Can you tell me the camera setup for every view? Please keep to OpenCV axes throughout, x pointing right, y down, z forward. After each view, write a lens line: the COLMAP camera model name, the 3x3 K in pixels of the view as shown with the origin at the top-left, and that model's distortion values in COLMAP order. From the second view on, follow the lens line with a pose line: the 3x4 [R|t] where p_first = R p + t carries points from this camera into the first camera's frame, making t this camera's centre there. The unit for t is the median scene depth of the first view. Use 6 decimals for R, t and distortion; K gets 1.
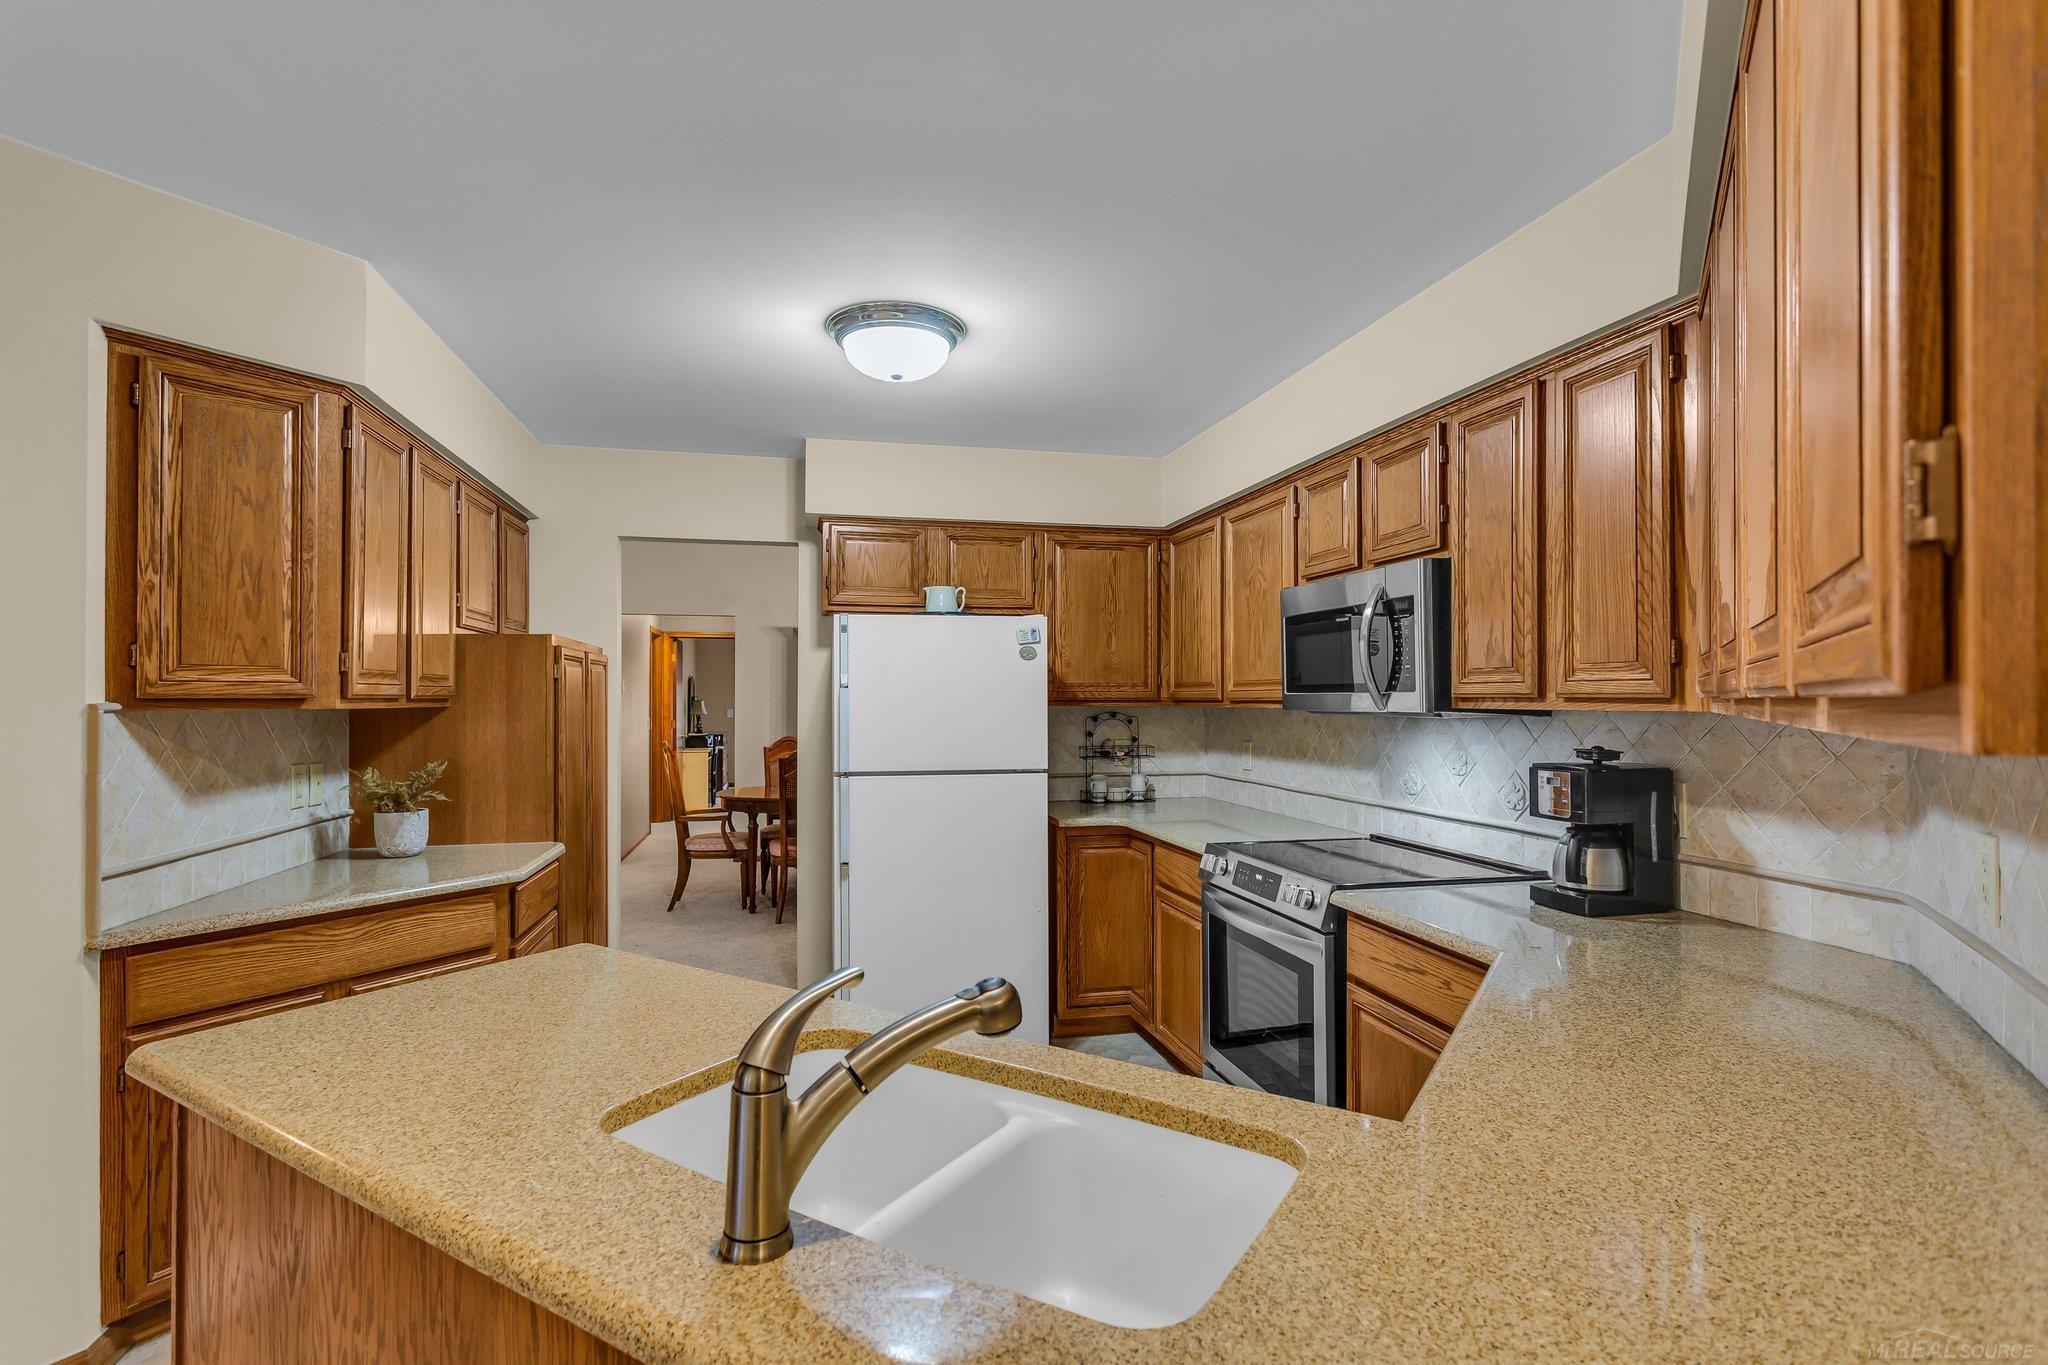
lens RADIAL K [[974.0, 0, 1024.0], [0, 974.0, 682.5], [0, 0, 1]] dist [-0.000838, 0.000112]
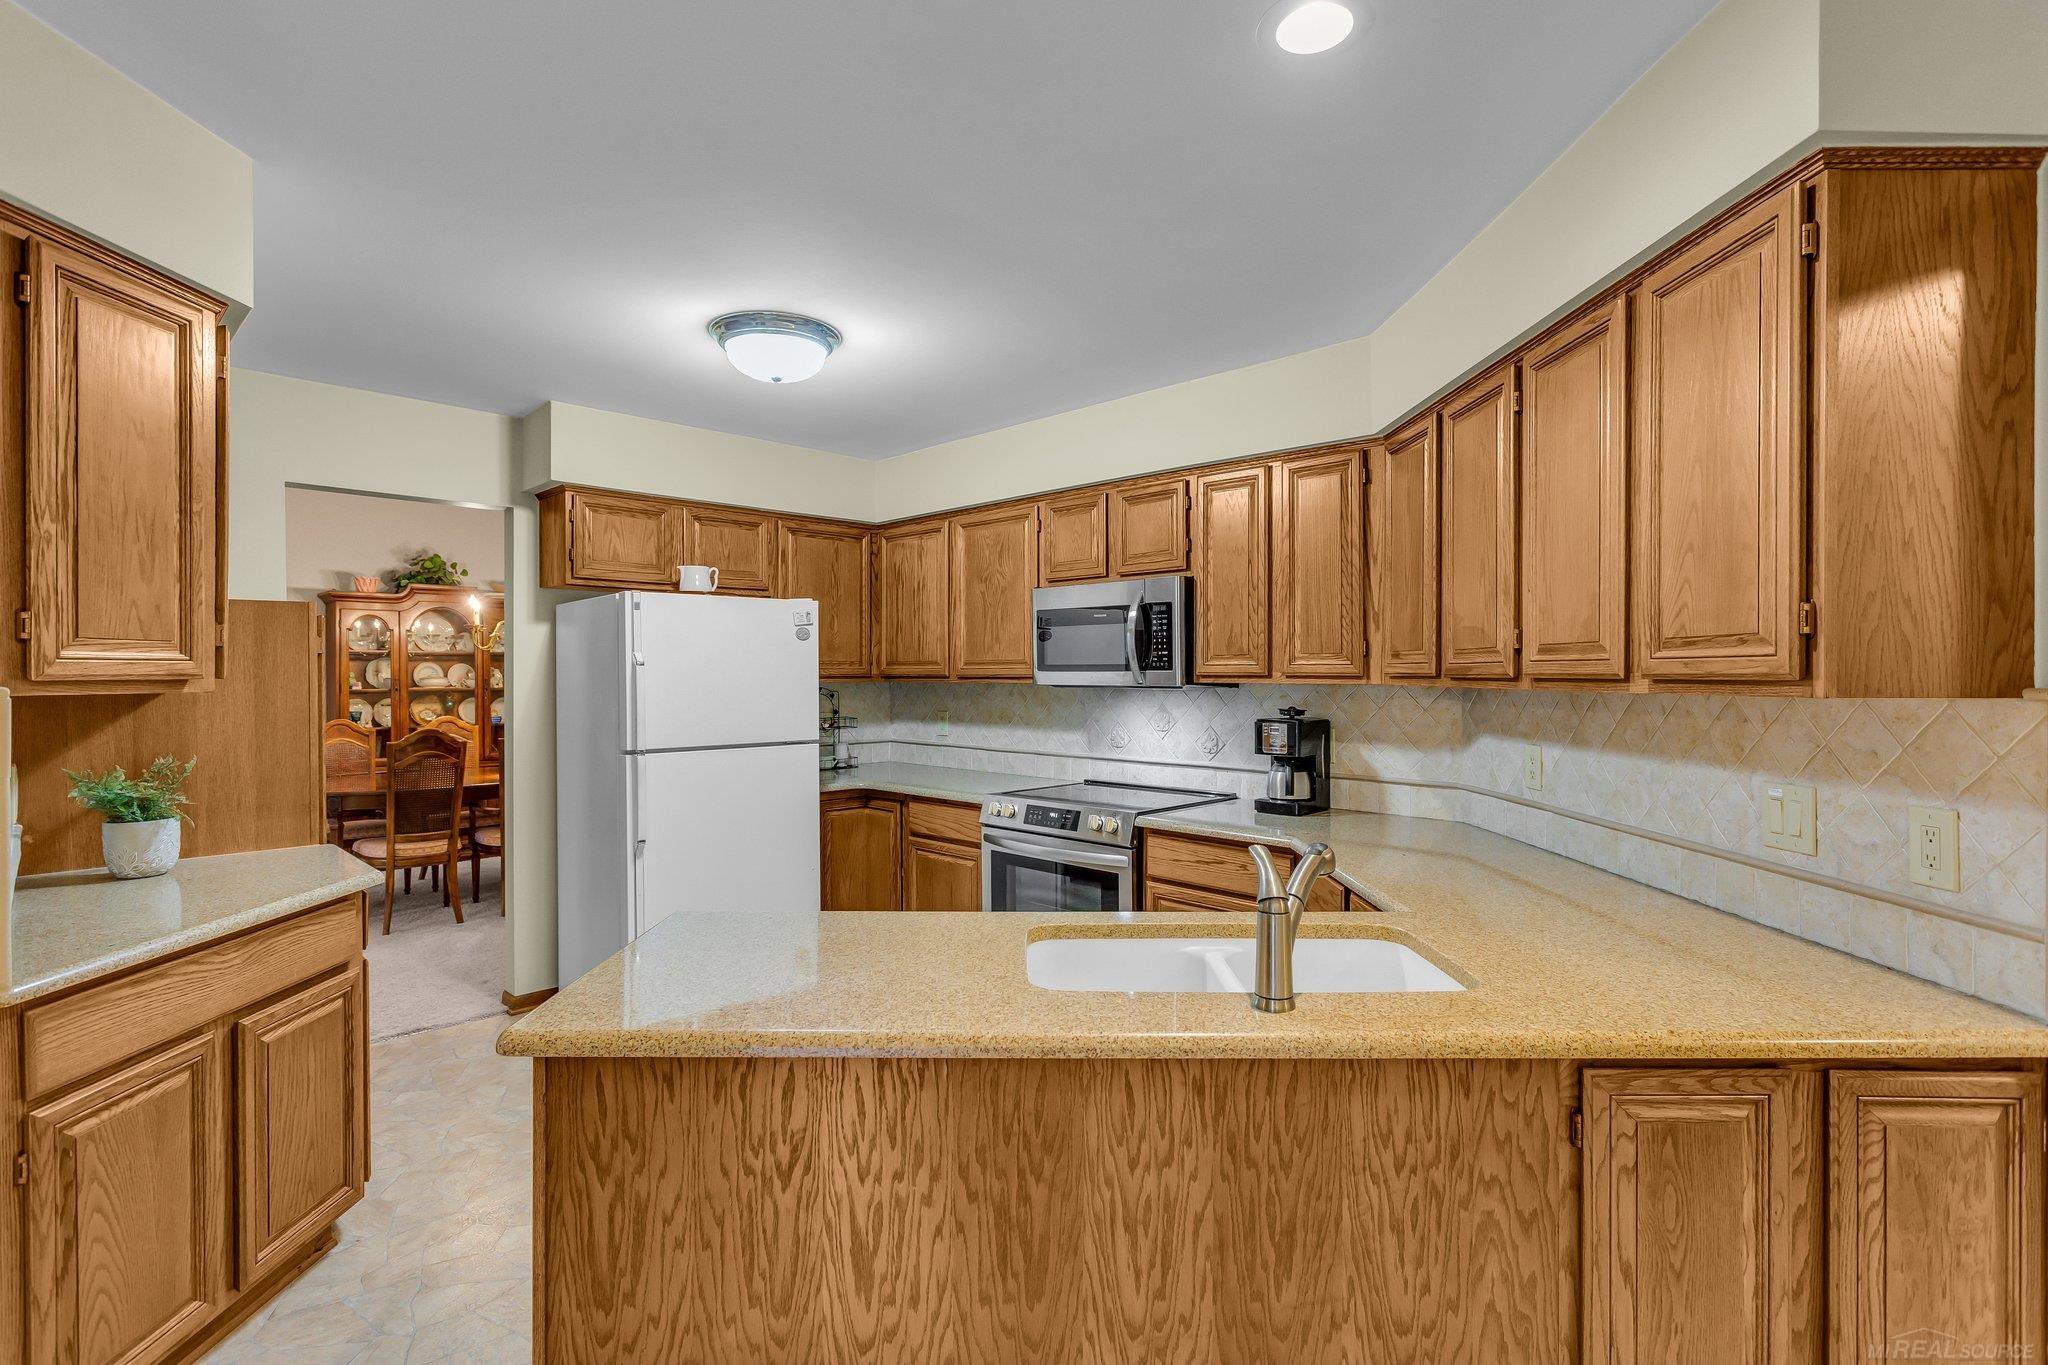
lens RADIAL K [[959.1, 0, 1024.0], [0, 959.1, 682.5], [0, 0, 1]] dist [-0.001698, -0.000166]
pose [[0.847334, -0.006280, 0.531023, -0.421303], [-0.008011, 0.999665, 0.024605, -0.005216], [-0.531000, -0.025103, 0.847000, -0.045071]]
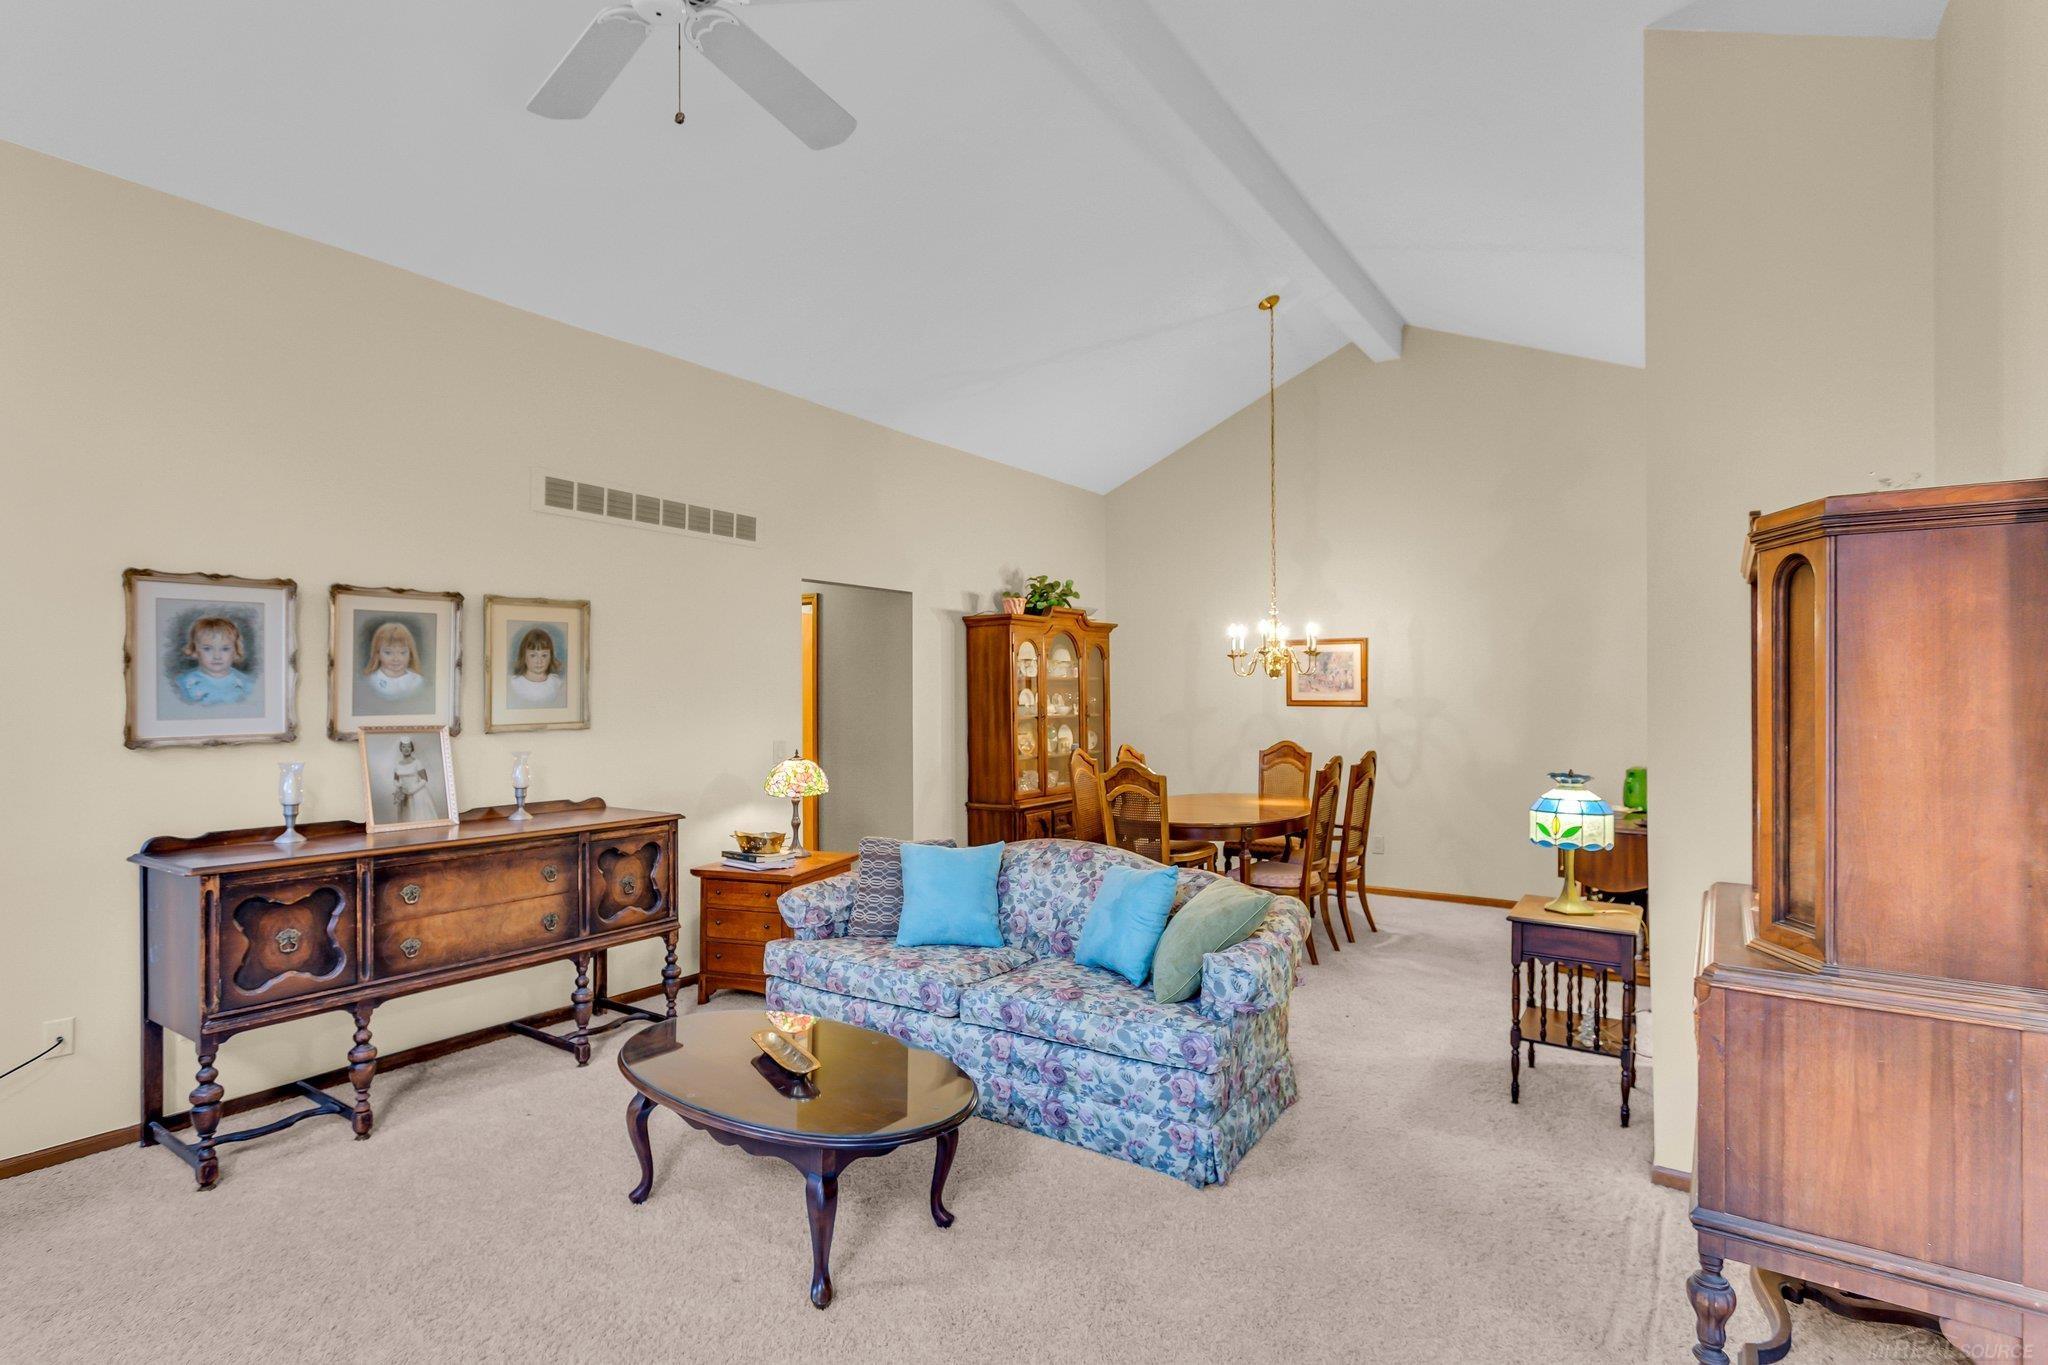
lens RADIAL K [[974.0, 0, 1024.0], [0, 974.0, 682.5], [0, 0, 1]] dist [-0.000838, 0.000112]
pose [[0.746817, 0.004746, 0.665013, -1.886957], [-0.002548, 0.999988, -0.004275, 0.009355], [-0.665025, 0.001498, 0.746820, 1.011188]]
